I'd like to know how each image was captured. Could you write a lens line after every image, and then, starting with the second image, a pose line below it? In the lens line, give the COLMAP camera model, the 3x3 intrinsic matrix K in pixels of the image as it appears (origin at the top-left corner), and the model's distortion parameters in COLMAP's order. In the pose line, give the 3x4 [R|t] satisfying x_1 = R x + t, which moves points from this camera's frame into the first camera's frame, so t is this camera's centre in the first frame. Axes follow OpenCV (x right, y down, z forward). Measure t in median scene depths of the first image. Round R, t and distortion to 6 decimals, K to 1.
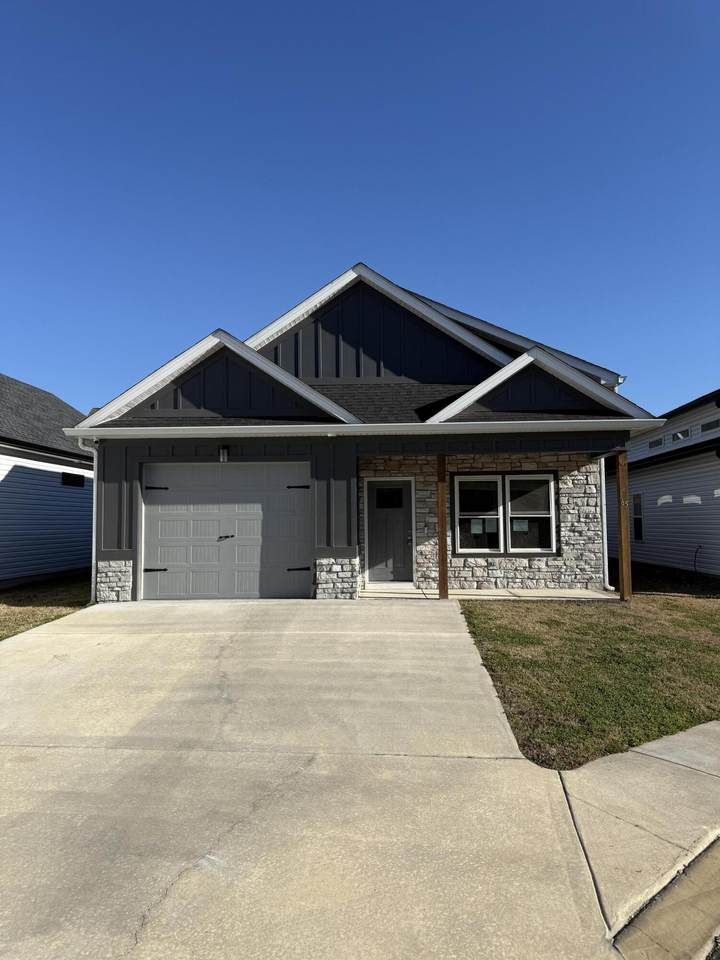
lens RADIAL K [[686.0, 0, 360.0], [0, 686.0, 480.0], [0, 0, 1]] dist [0.067336, -0.091281]
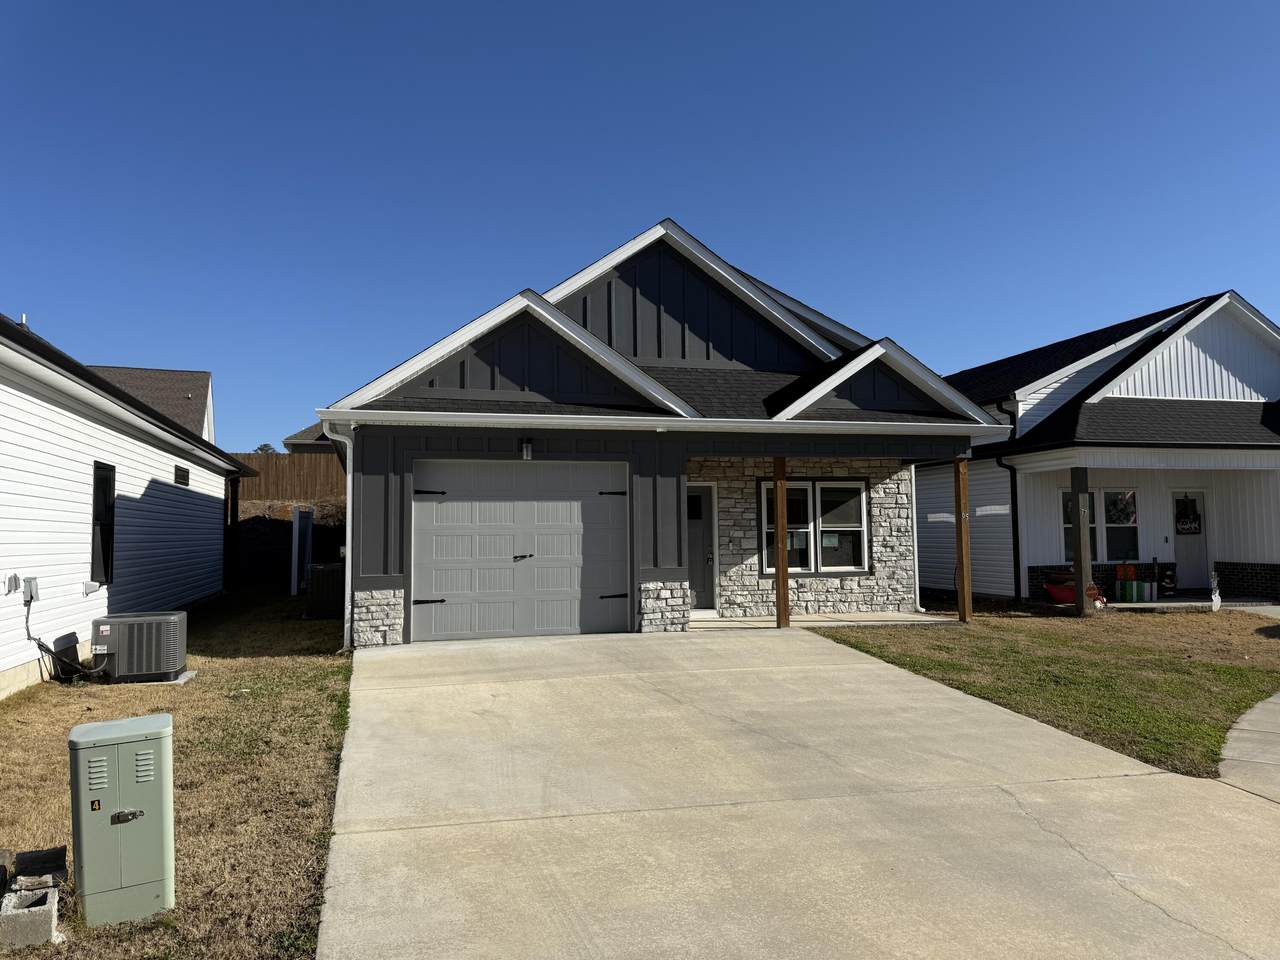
lens RADIAL K [[914.6, 0, 637.0], [0, 914.6, 480.6], [0, 0, 1]] dist [0.067336, -0.091281]
pose [[0.948539, 0.016765, 0.316216, -0.367044], [-0.017823, 0.999841, 0.000455, -0.005038], [-0.316158, -0.006067, 0.948687, -0.015332]]
